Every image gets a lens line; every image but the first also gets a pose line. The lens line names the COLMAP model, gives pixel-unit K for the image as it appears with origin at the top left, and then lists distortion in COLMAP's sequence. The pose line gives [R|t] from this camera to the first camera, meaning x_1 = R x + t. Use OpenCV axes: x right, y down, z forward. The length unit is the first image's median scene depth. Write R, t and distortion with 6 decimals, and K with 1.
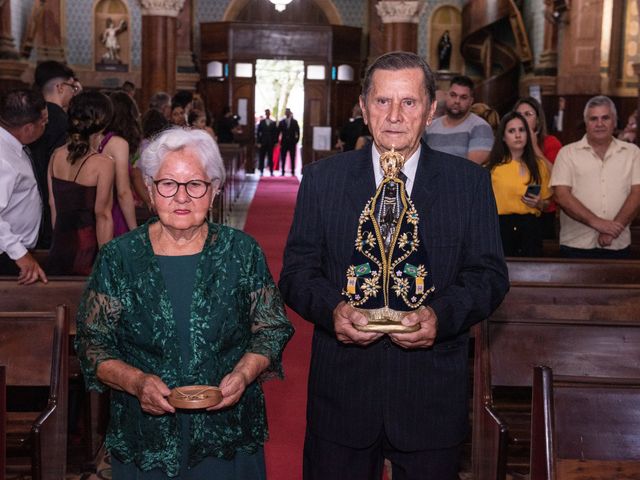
lens RADIAL K [[1099.2, 0, 320.0], [0, 1099.2, 240.0], [0, 0, 1]] dist [0.139160, 0.061970]
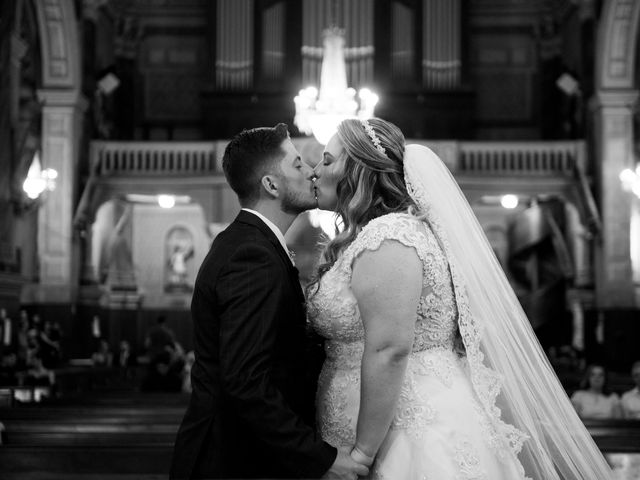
lens RADIAL K [[1182.7, 0, 320.0], [0, 1182.7, 240.0], [0, 0, 1]] dist [0.147049, -0.120317]
pose [[0.998549, -0.020046, -0.049971, 0.006168], [0.010233, 0.981851, -0.189375, 0.015473], [0.052860, 0.188589, 0.980632, -0.127438]]
